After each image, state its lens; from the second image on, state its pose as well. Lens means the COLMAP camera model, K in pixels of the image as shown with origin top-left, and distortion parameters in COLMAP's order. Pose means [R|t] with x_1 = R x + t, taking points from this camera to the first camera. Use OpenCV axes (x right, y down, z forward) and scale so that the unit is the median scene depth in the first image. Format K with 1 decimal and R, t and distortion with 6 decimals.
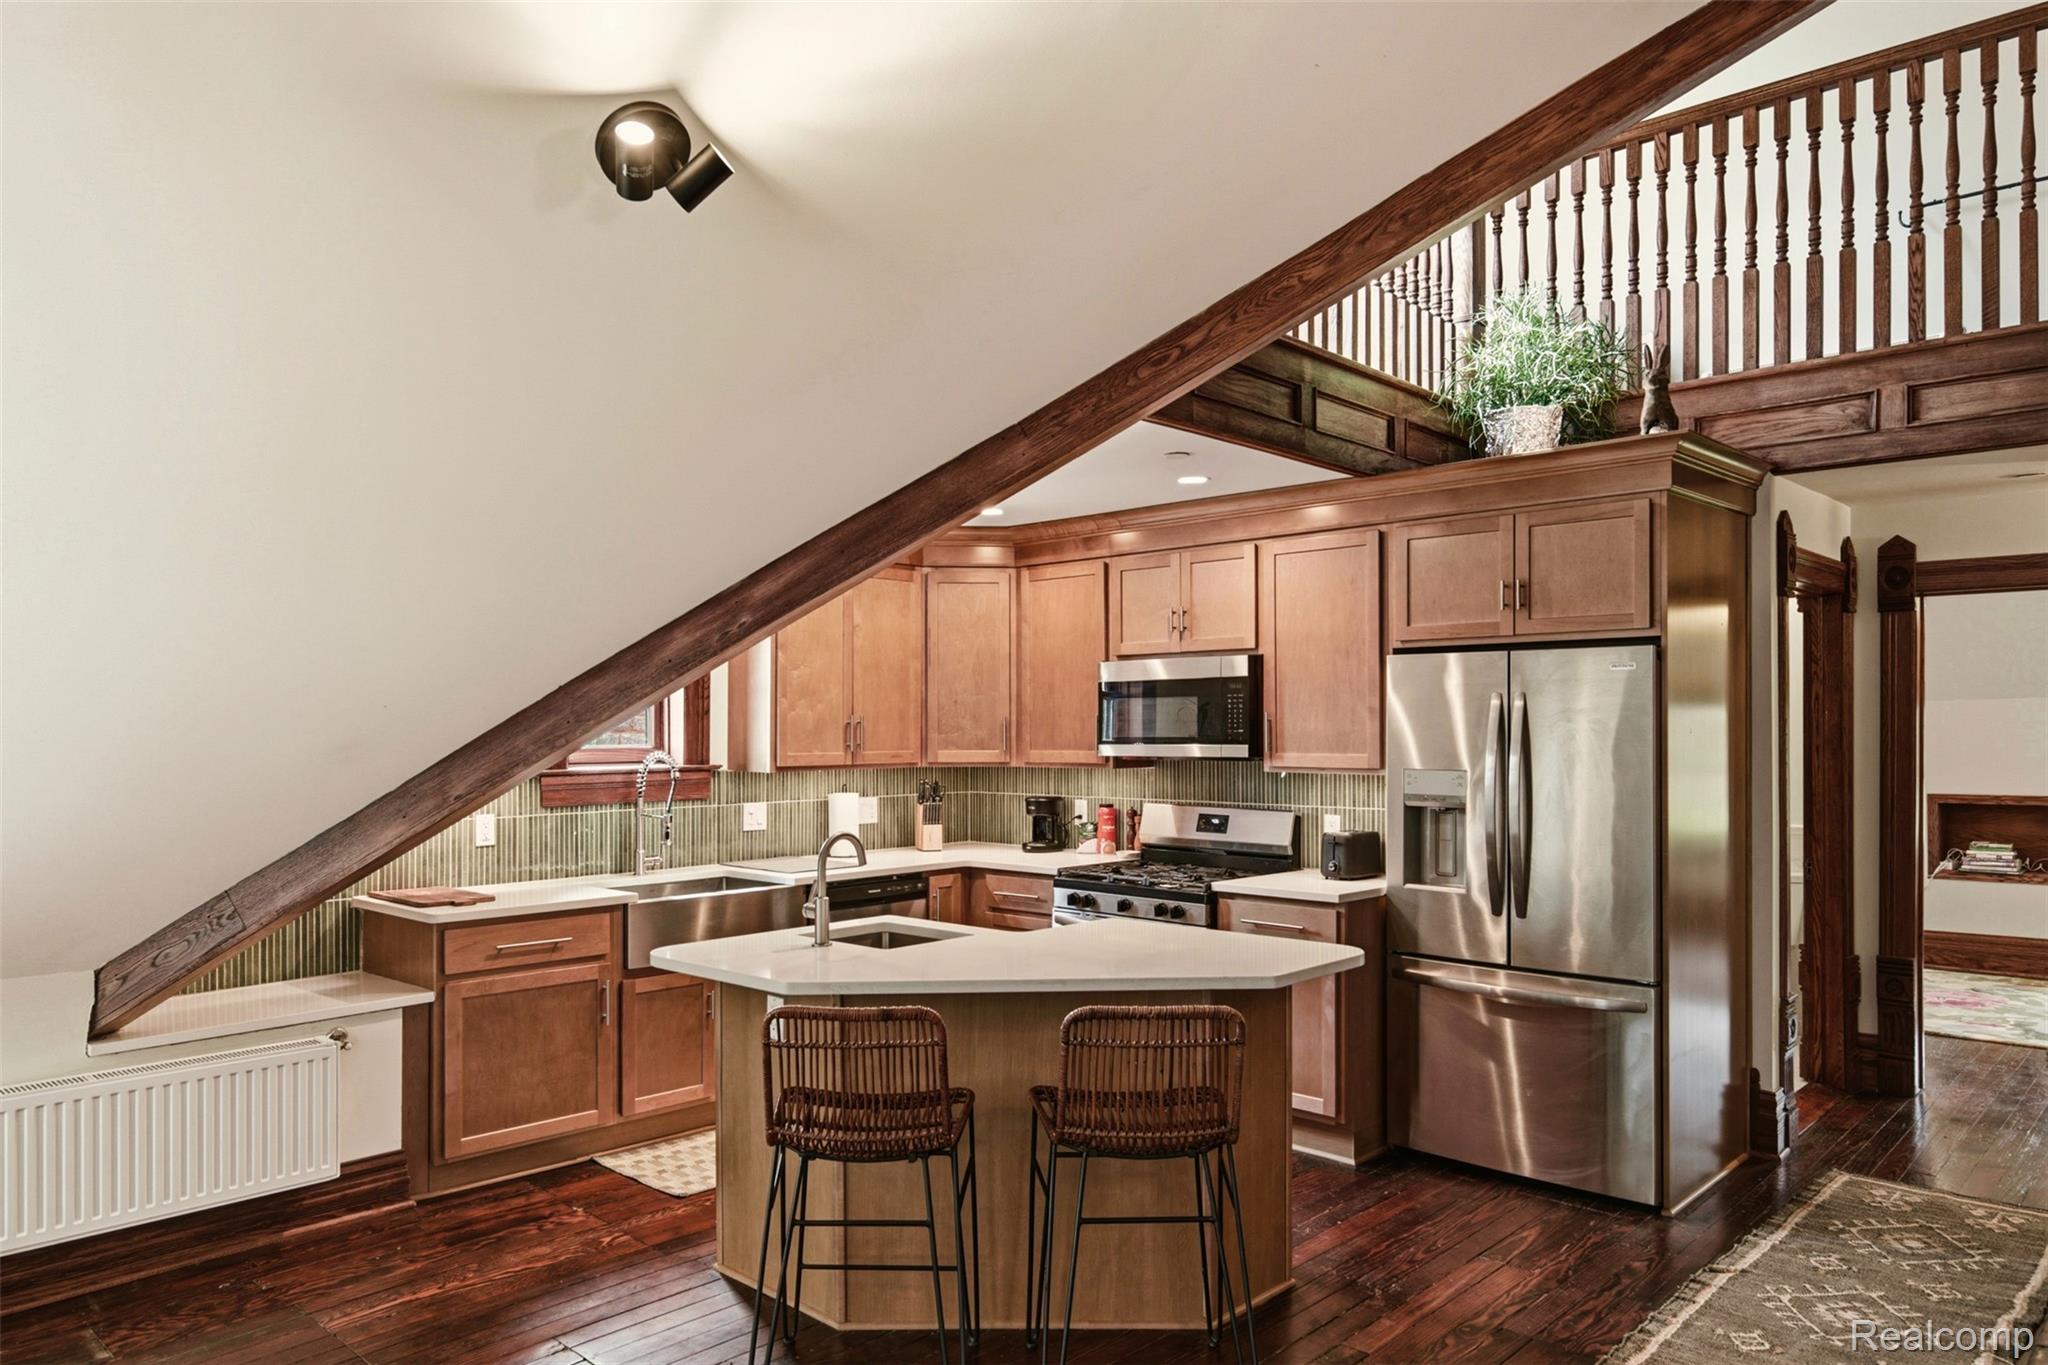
lens RADIAL K [[1363.8, 0, 1026.3], [0, 1363.8, 733.4], [0, 0, 1]] dist [0.005950, -0.000434]
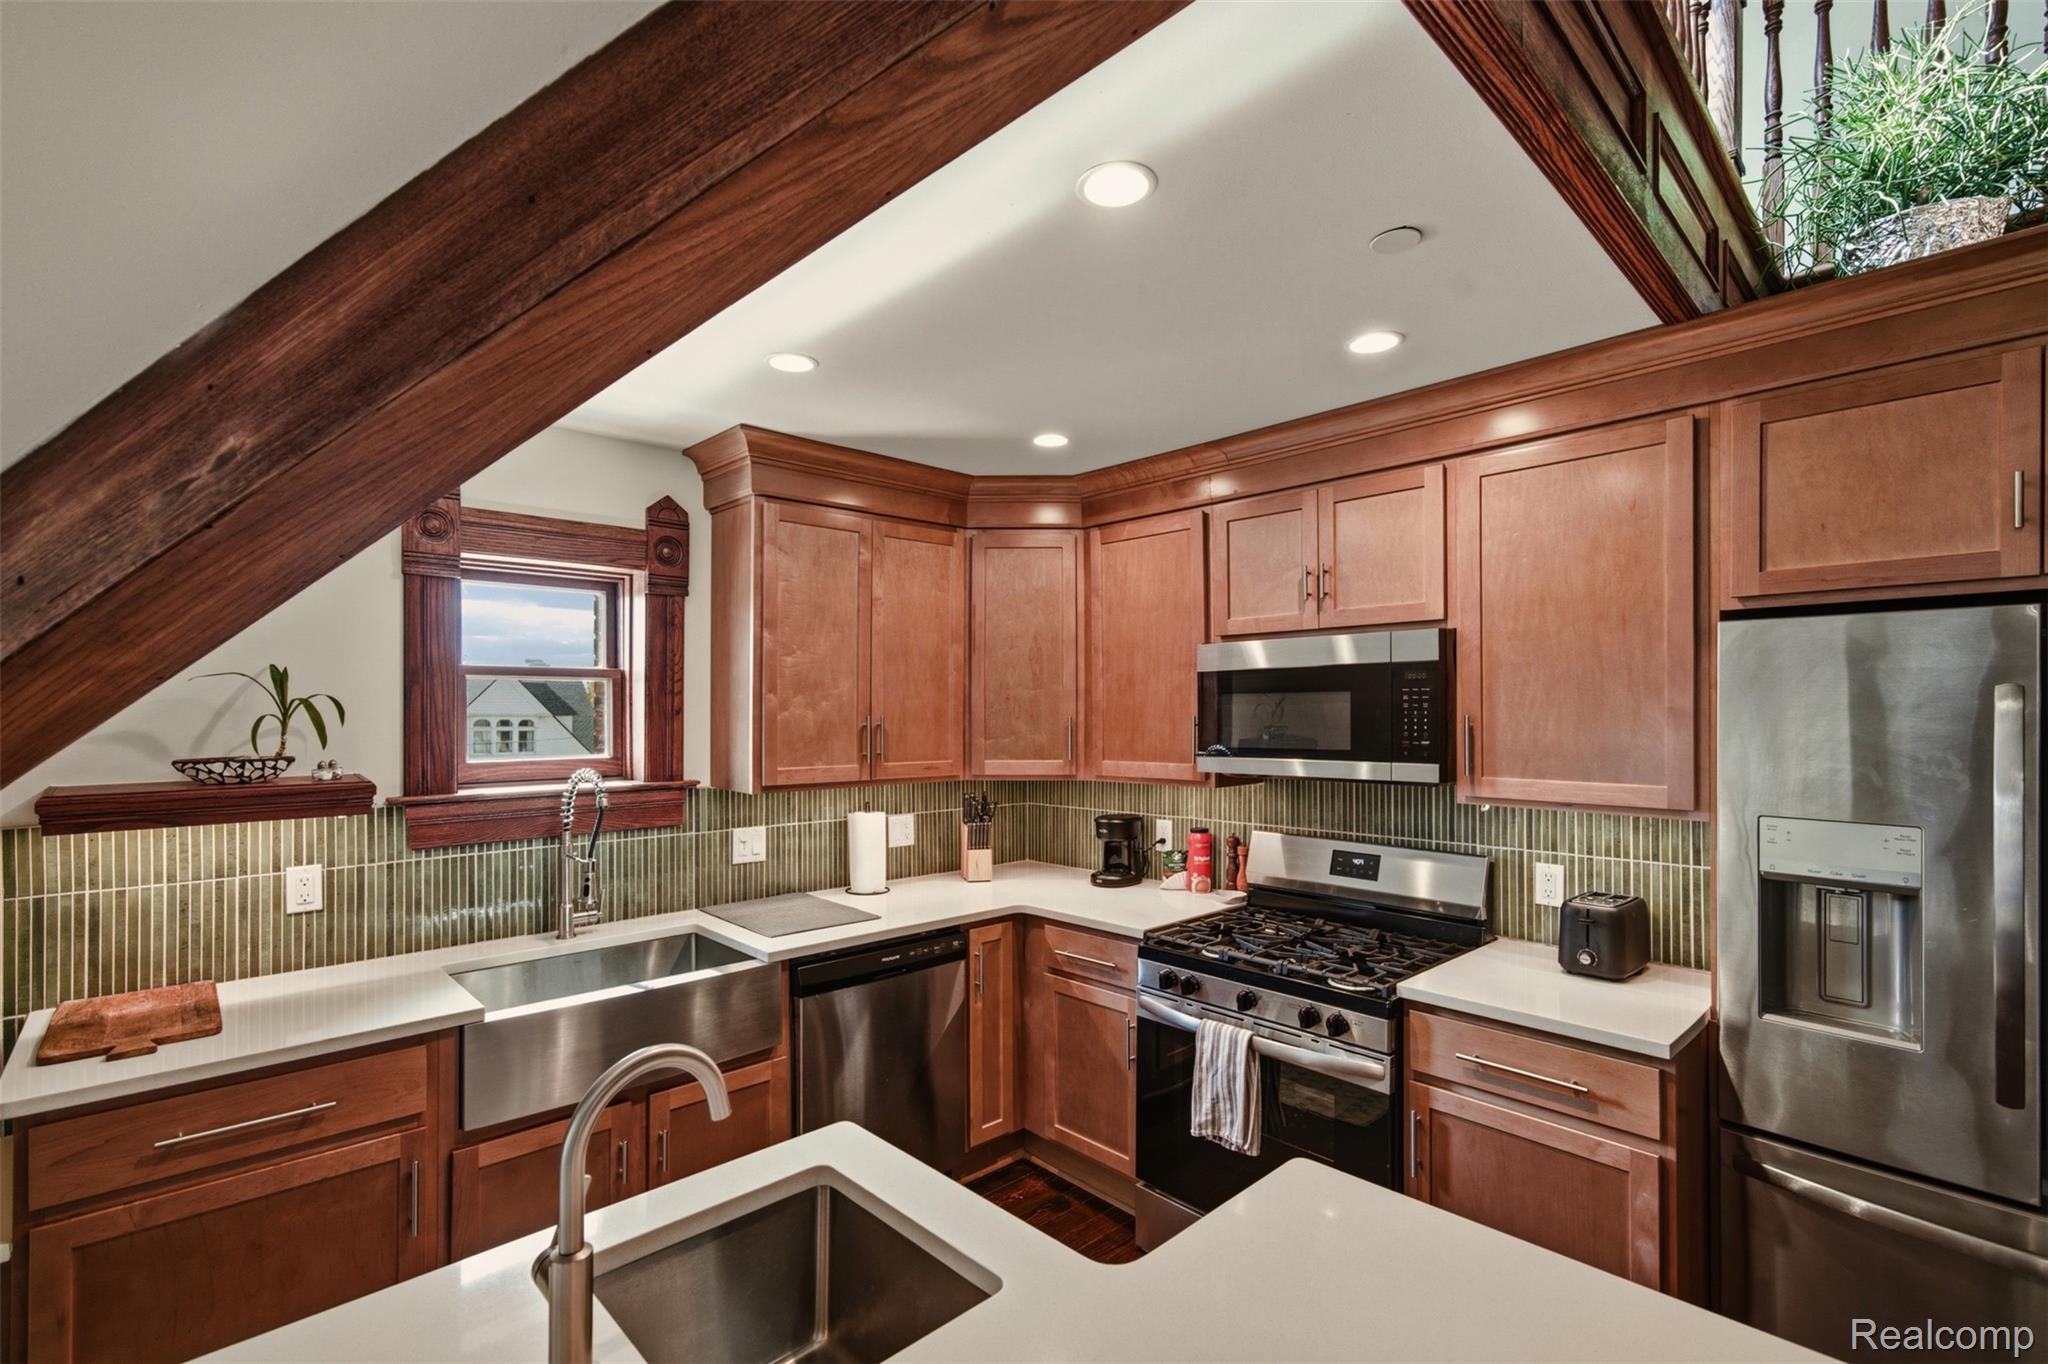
lens RADIAL K [[945.7, 0, 1039.1], [0, 945.7, 709.1], [0, 0, 1]] dist [0.000189, 0.003759]
pose [[0.999042, 0.000621, -0.043751, -0.010712], [-0.000930, 0.999975, -0.007061, -0.014457], [0.043746, 0.007095, 0.999018, 0.514357]]
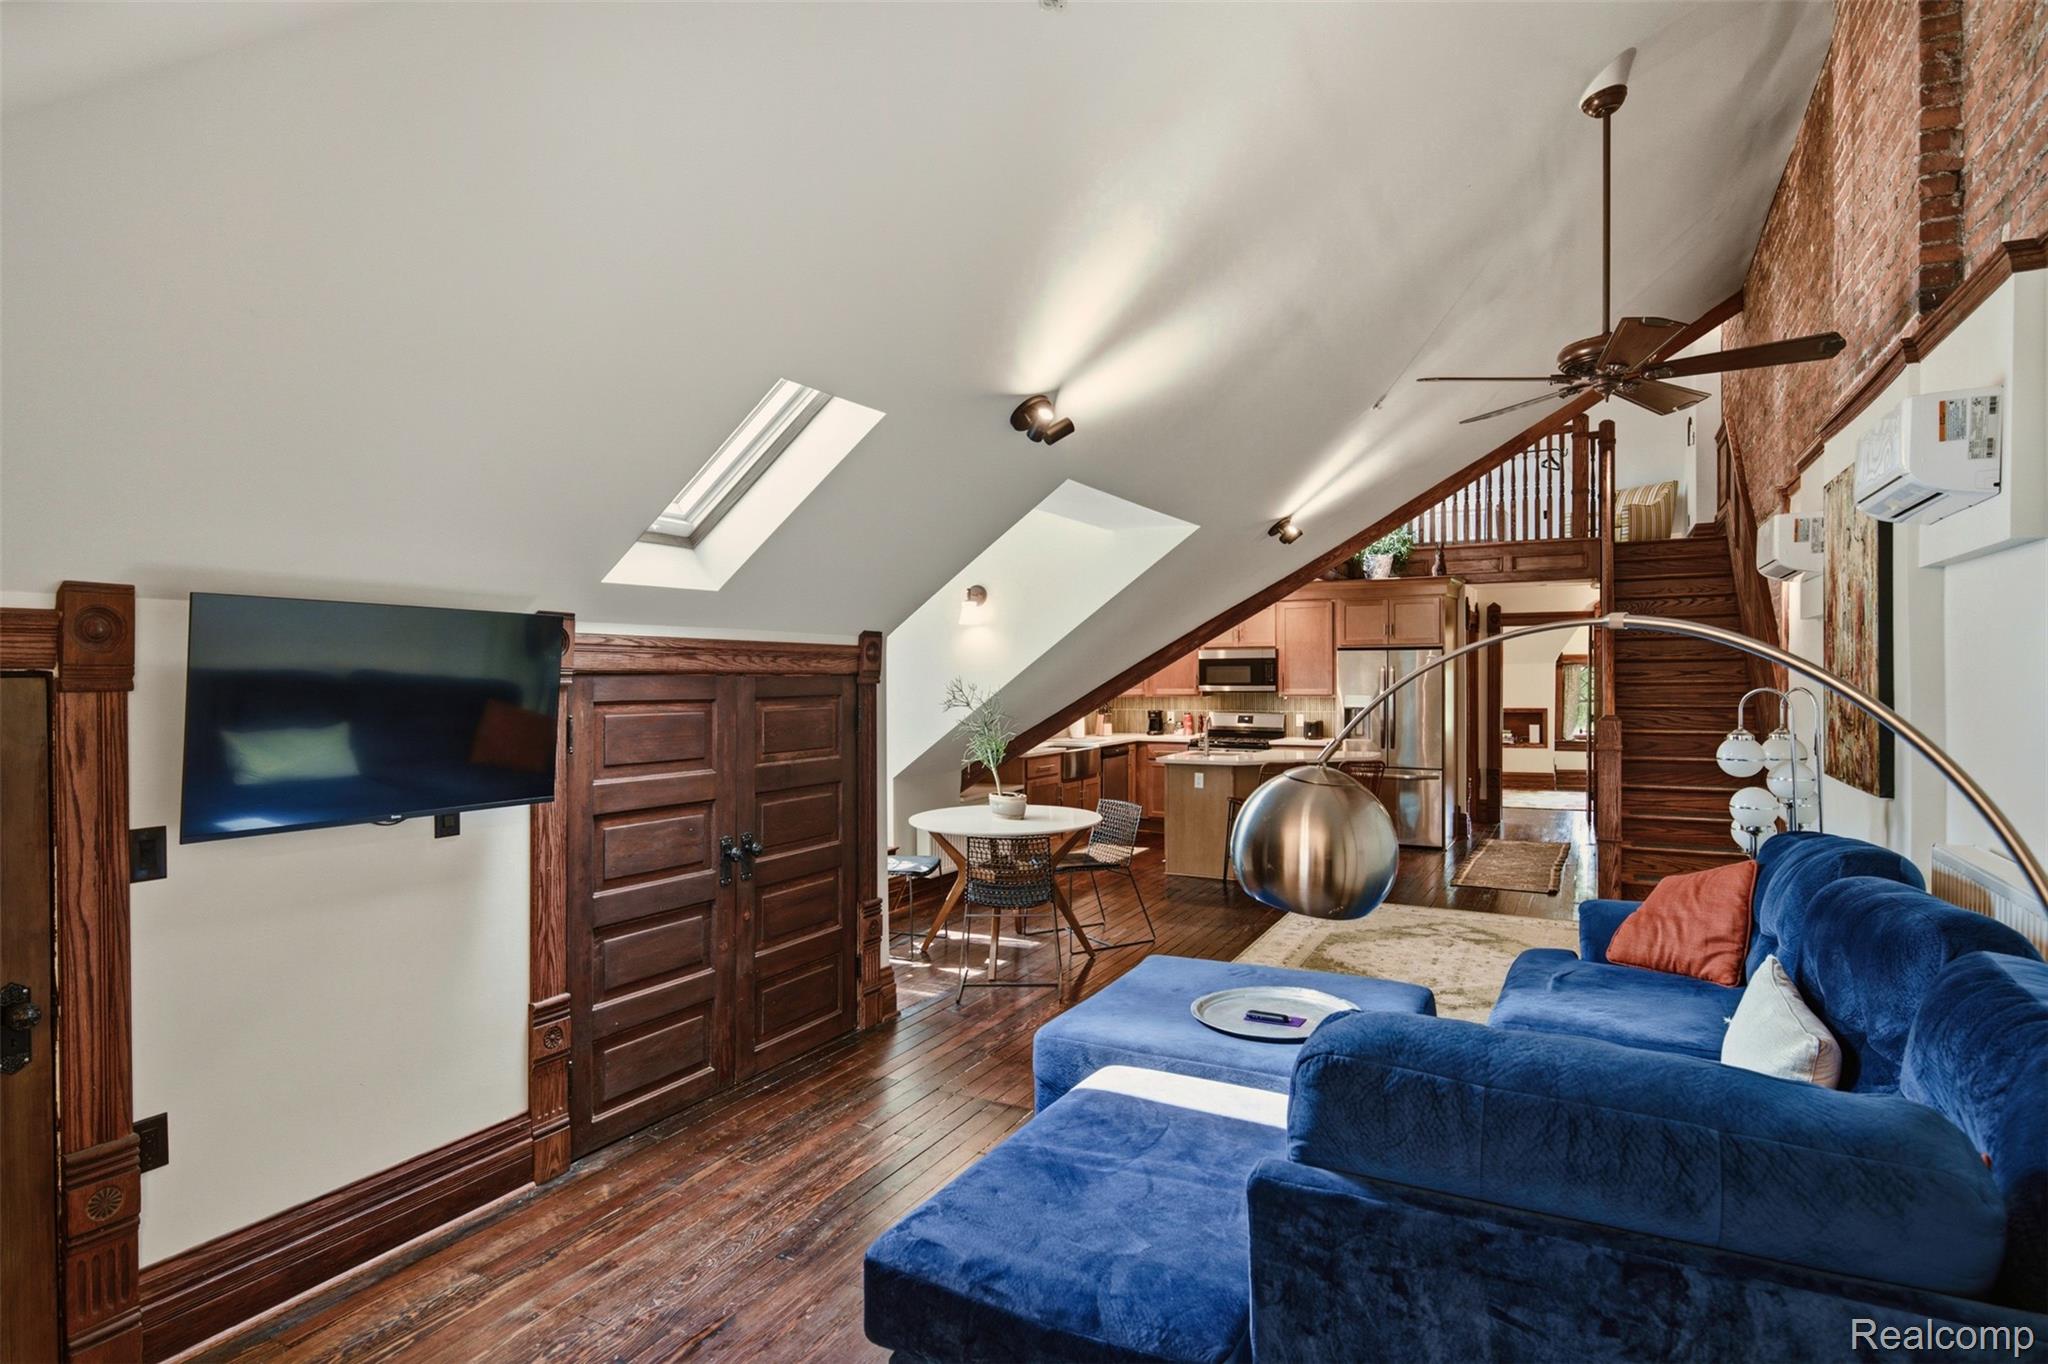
lens RADIAL K [[1068.0, 0, 1033.1], [0, 1068.0, 678.5], [0, 0, 1]] dist [-0.005774, 0.000490]
pose [[0.964944, -0.006321, 0.262380, -0.738778], [0.007503, 0.999966, -0.003501, -0.001162], [-0.262349, 0.005347, 0.964958, -0.720059]]
